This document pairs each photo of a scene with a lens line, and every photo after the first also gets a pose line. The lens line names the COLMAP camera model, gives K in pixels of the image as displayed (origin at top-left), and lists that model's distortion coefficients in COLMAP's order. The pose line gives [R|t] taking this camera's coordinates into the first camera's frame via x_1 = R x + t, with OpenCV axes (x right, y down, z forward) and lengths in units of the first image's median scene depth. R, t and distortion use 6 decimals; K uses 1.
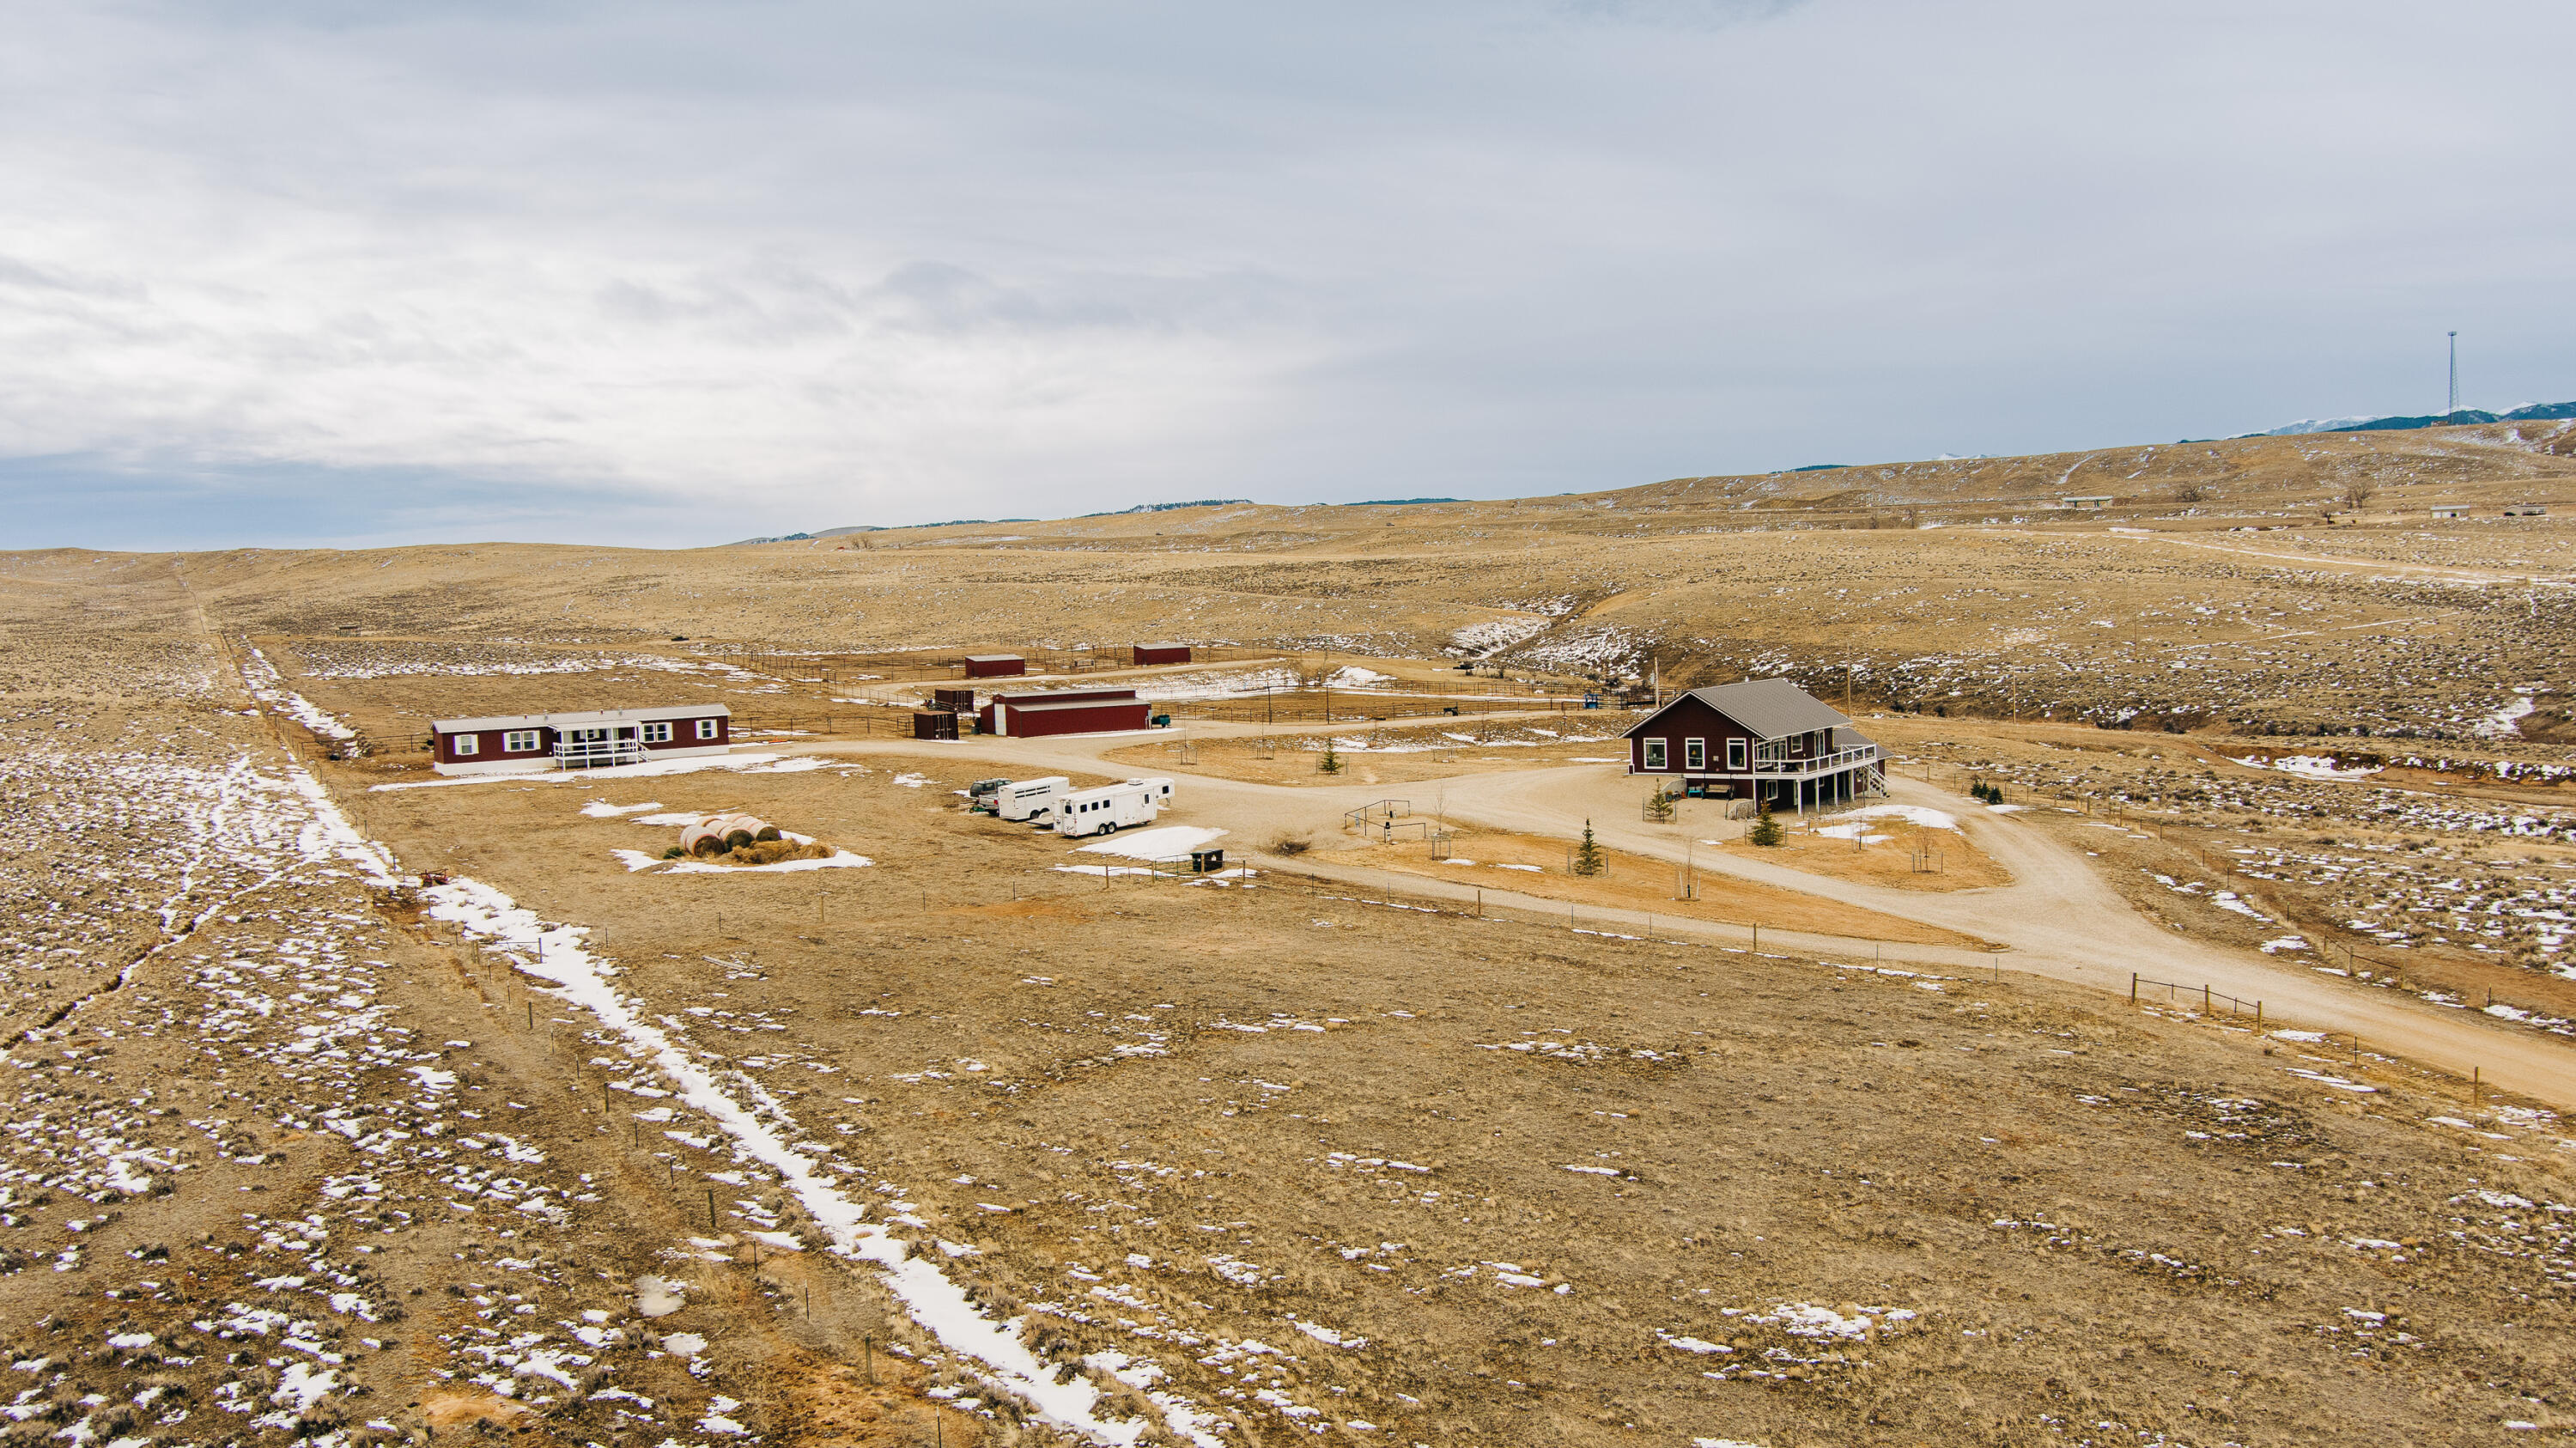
lens RADIAL K [[2177.7, 0, 1336.8], [0, 2177.7, 730.5], [0, 0, 1]] dist [-0.047440, -0.012359]
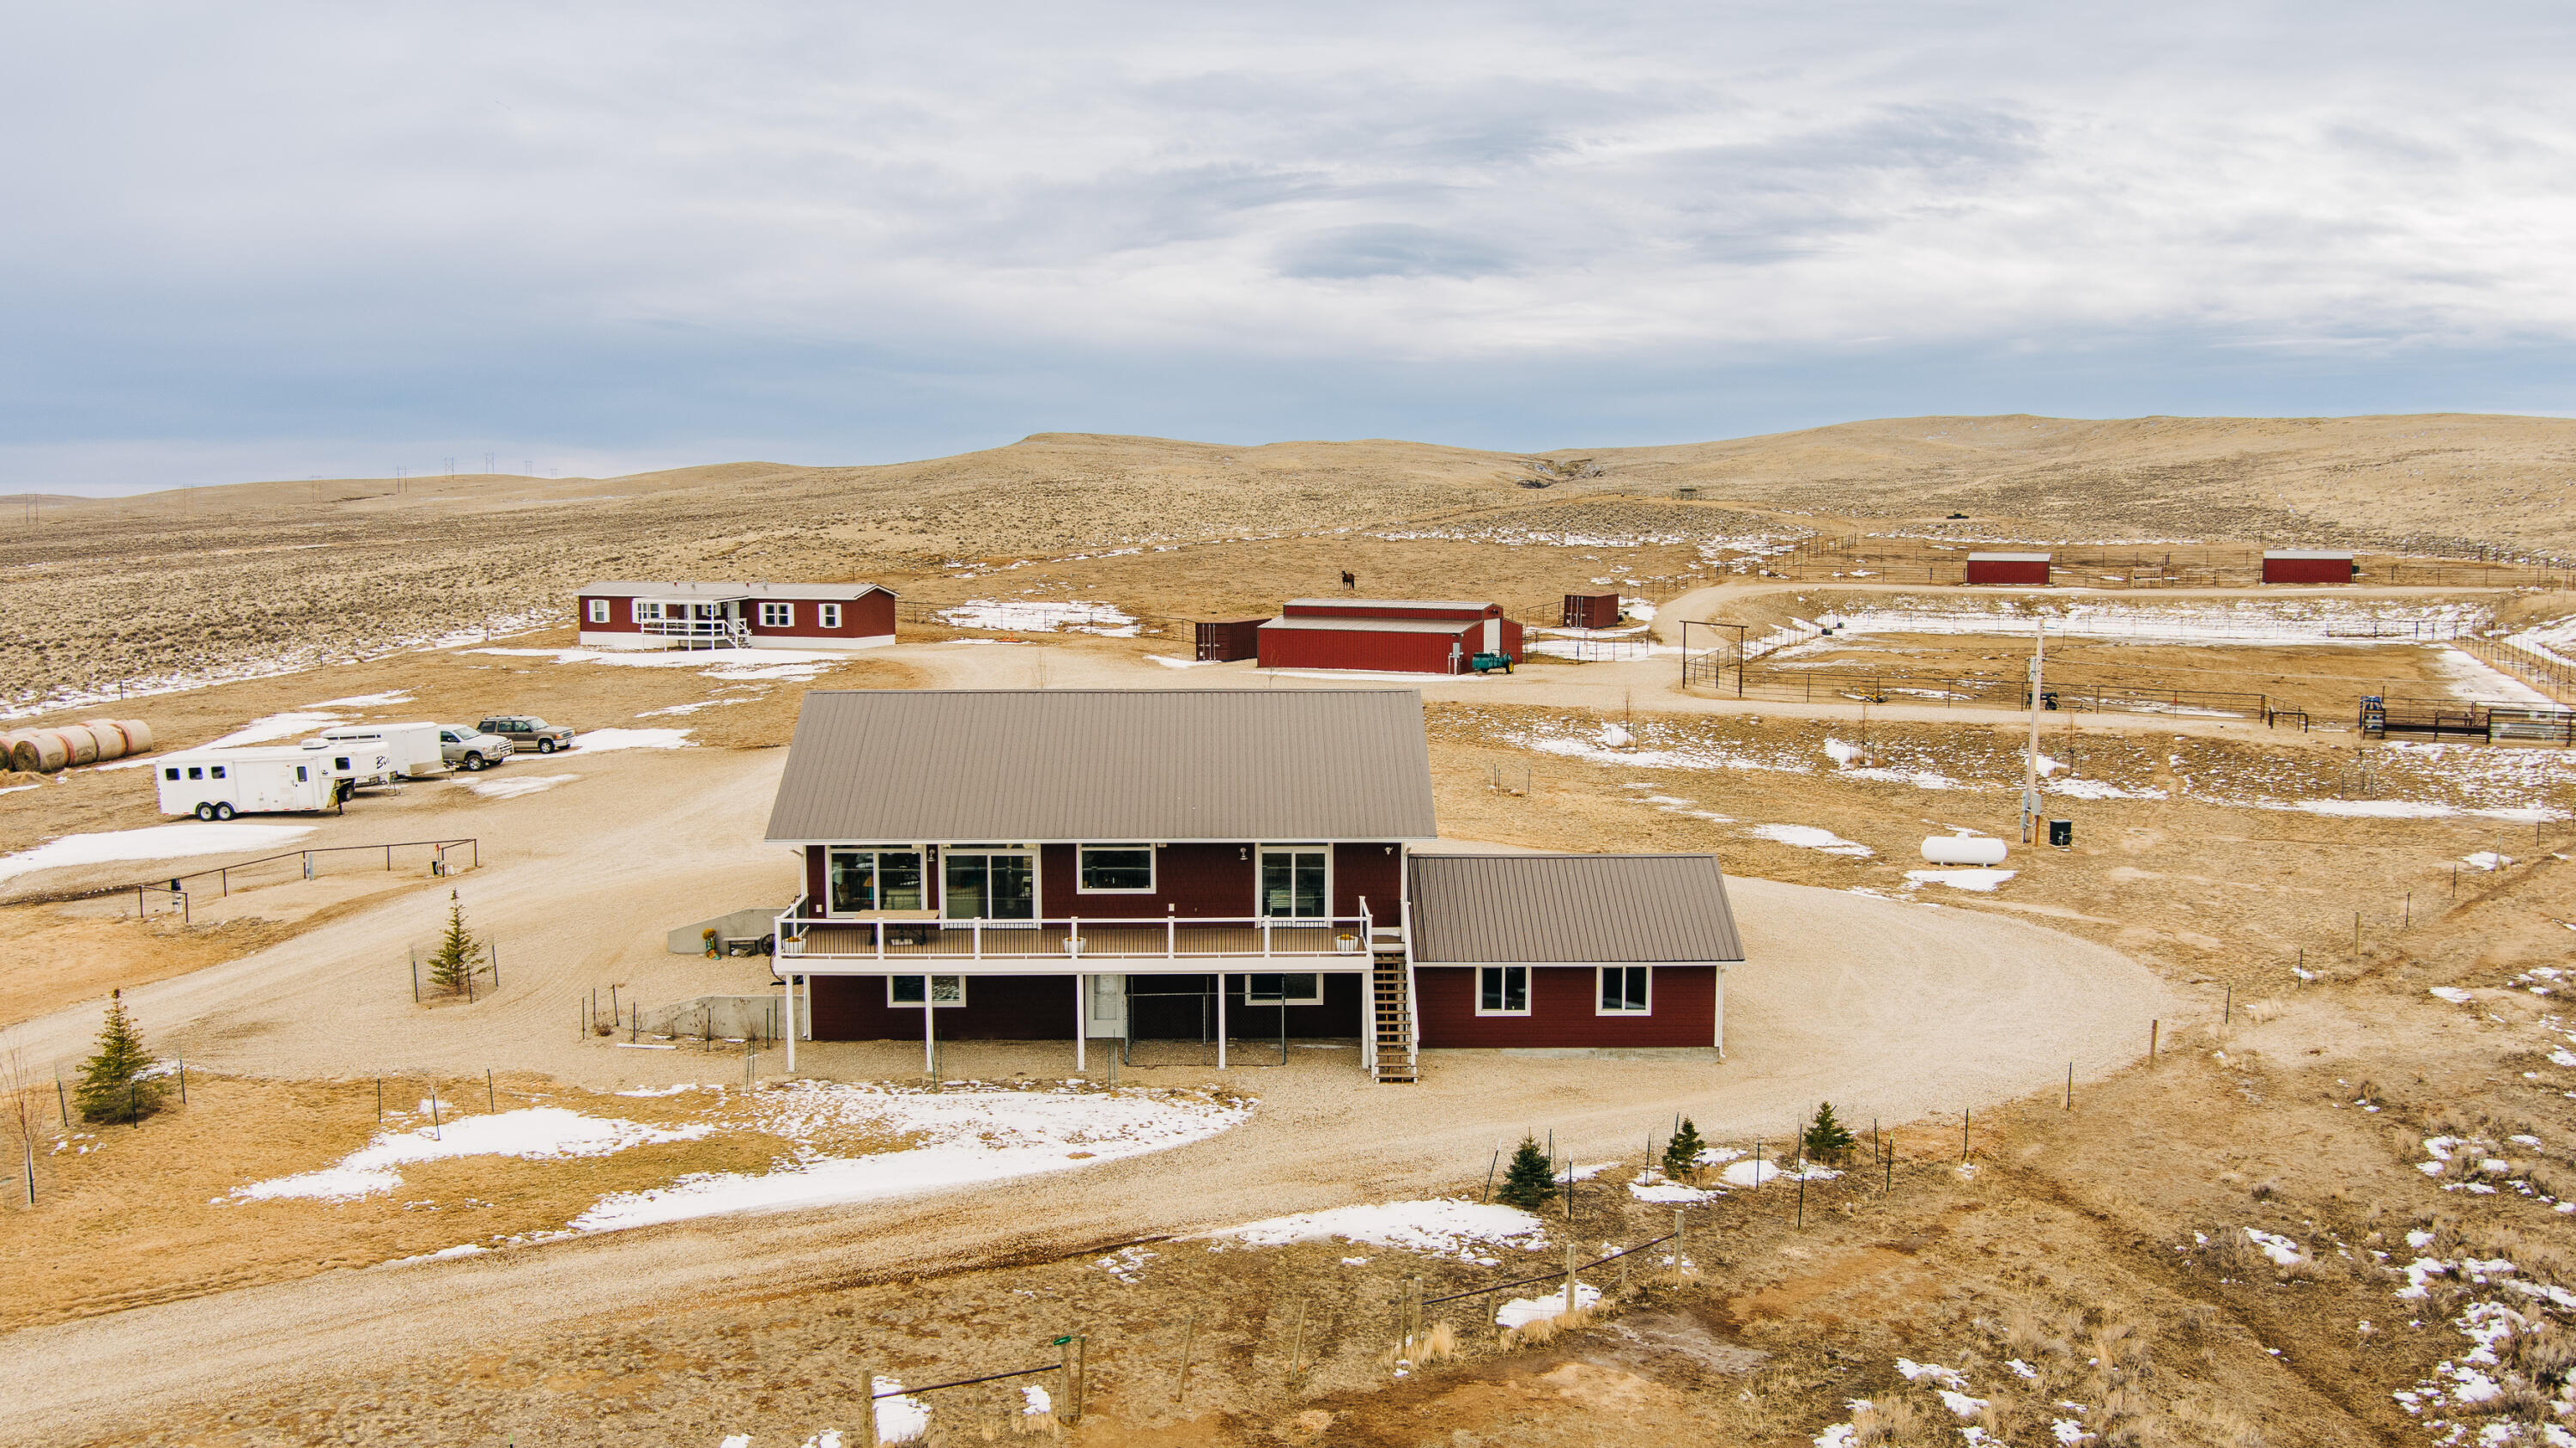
lens RADIAL K [[2101.2, 0, 1296.0], [0, 2101.2, 798.3], [0, 0, 1]] dist [-0.055956, 0.001352]
pose [[0.561055, 0.147502, -0.814531, 0.363503], [-0.069416, 0.988914, 0.131266, -0.038814], [0.824863, -0.017106, 0.565074, 0.585706]]
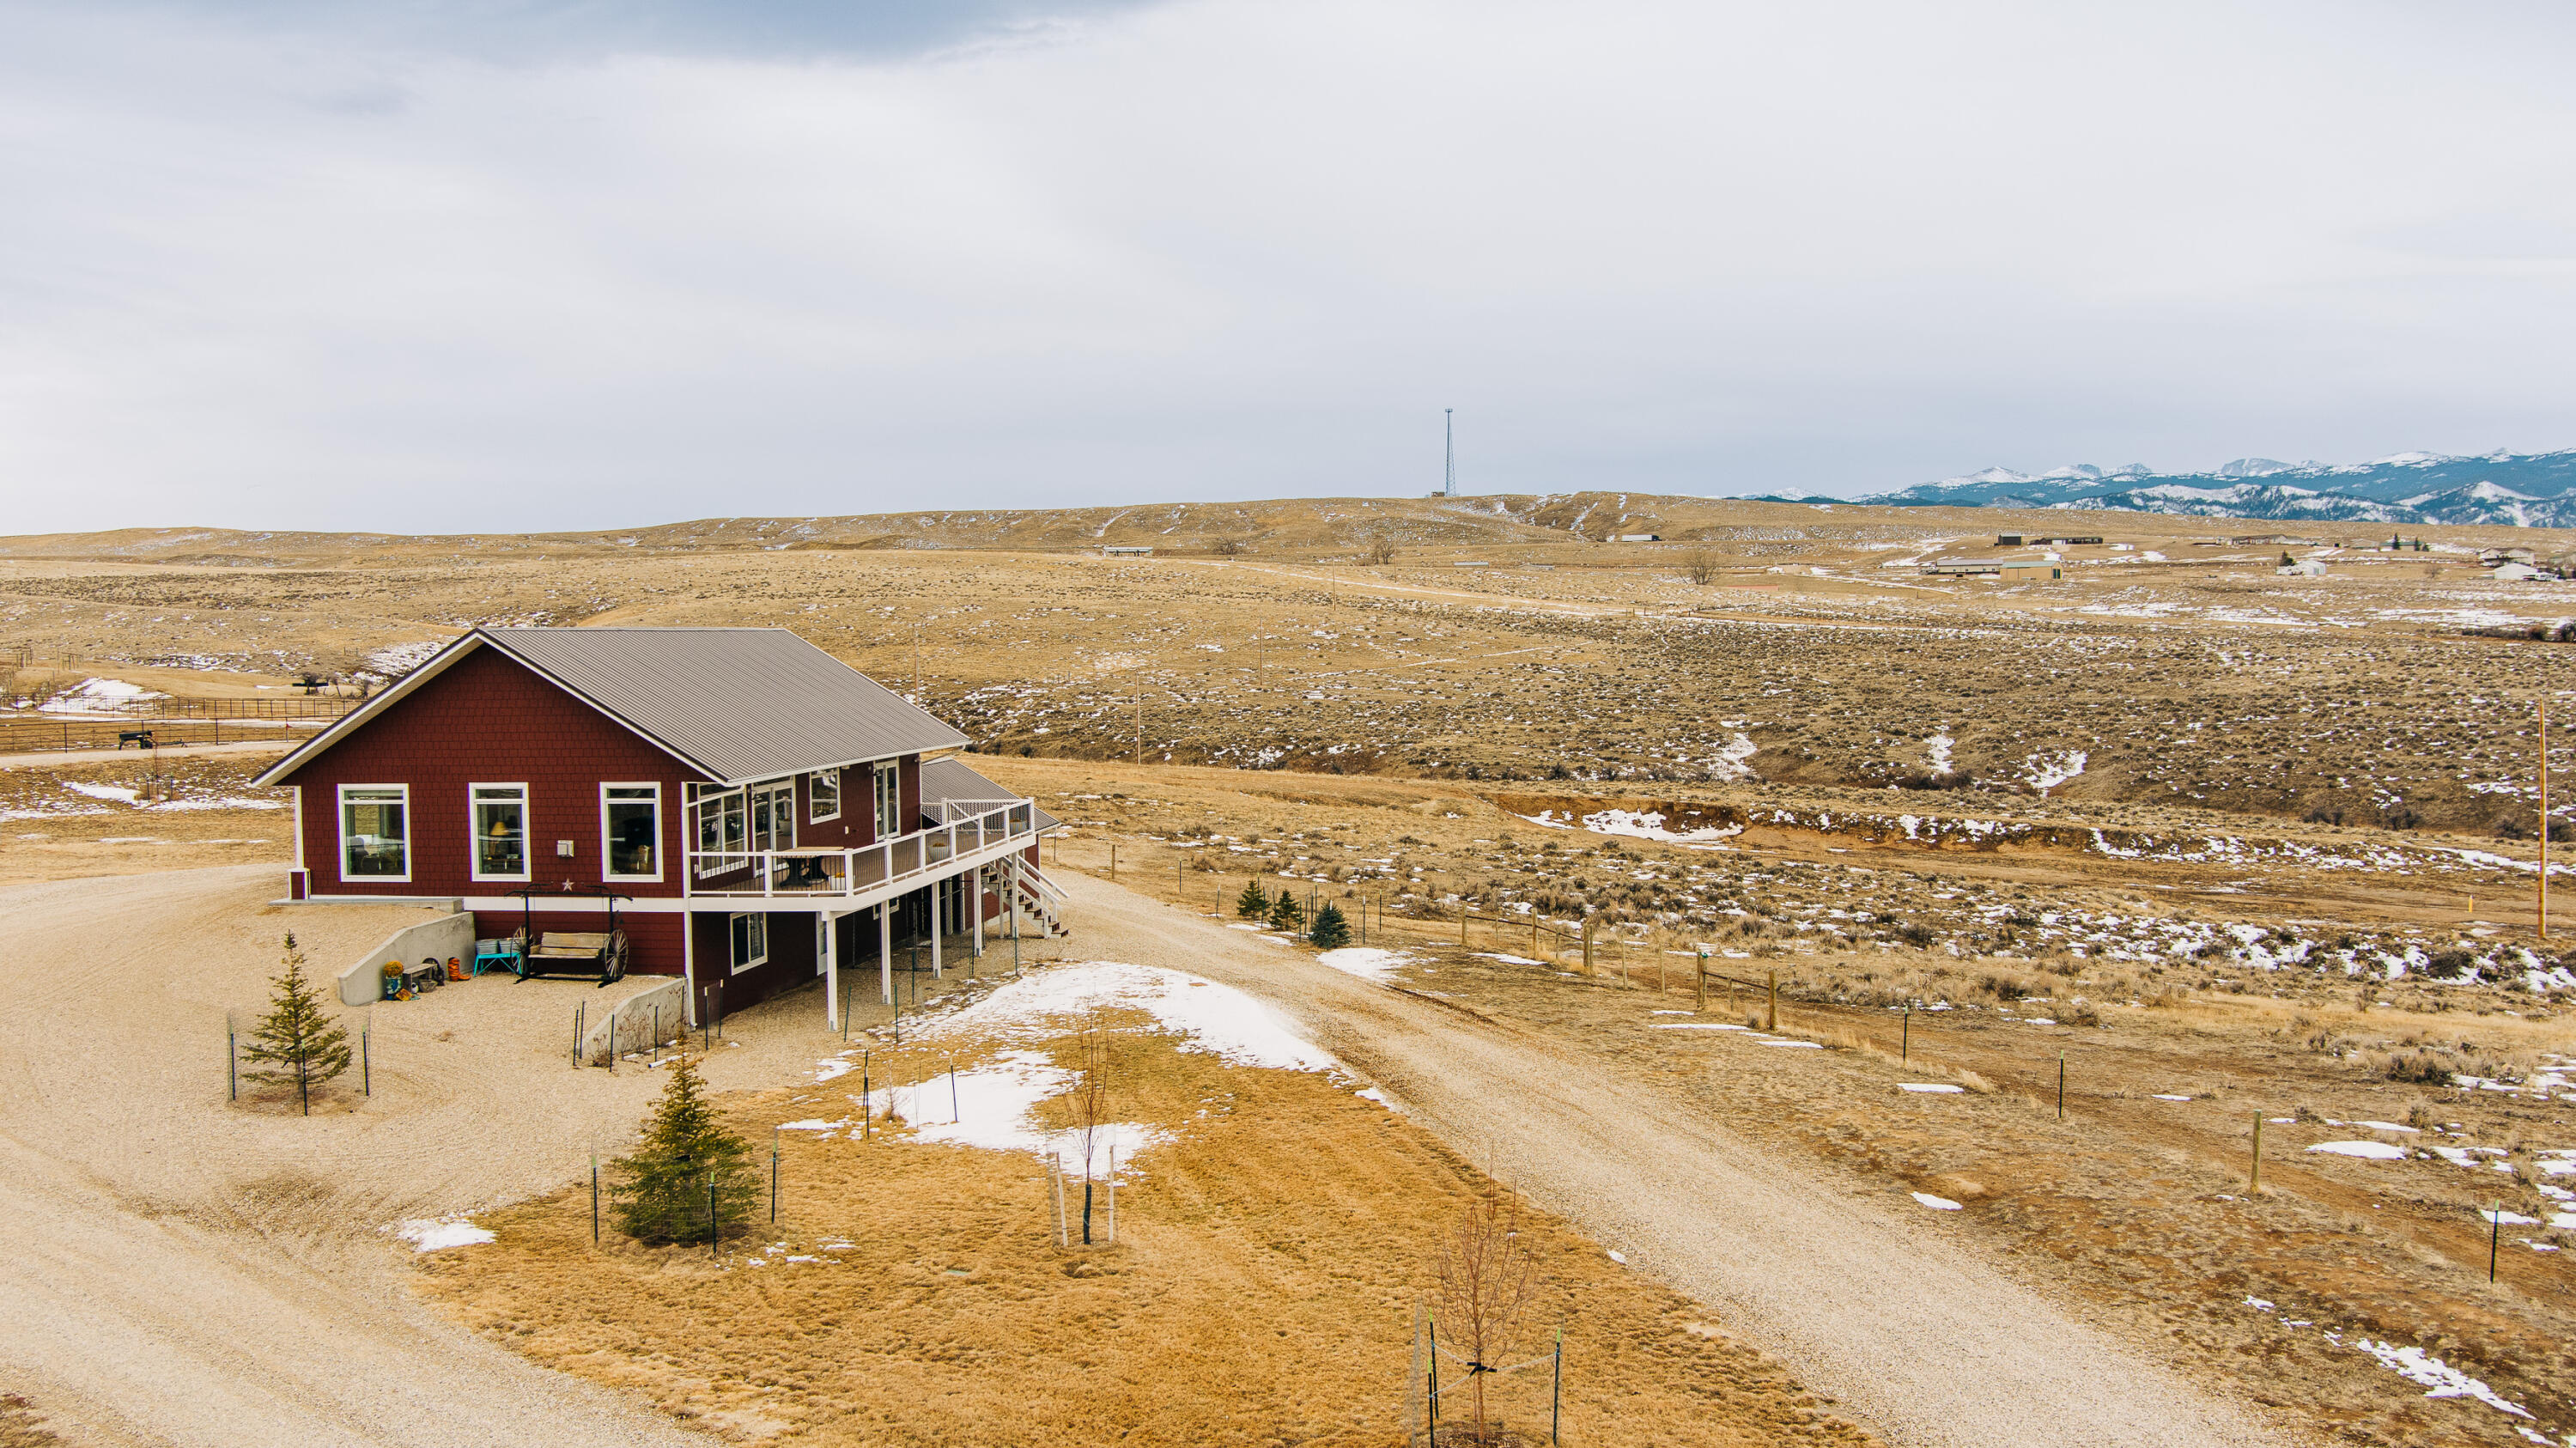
lens RADIAL K [[2101.2, 0, 1298.8], [0, 2101.2, 789.2], [0, 0, 1]] dist [-0.055956, 0.001352]
pose [[0.910533, -0.007736, 0.413365, 0.100178], [0.007042, 0.999970, 0.003202, 0.002861], [-0.413377, -0.000005, 0.910560, 0.466842]]
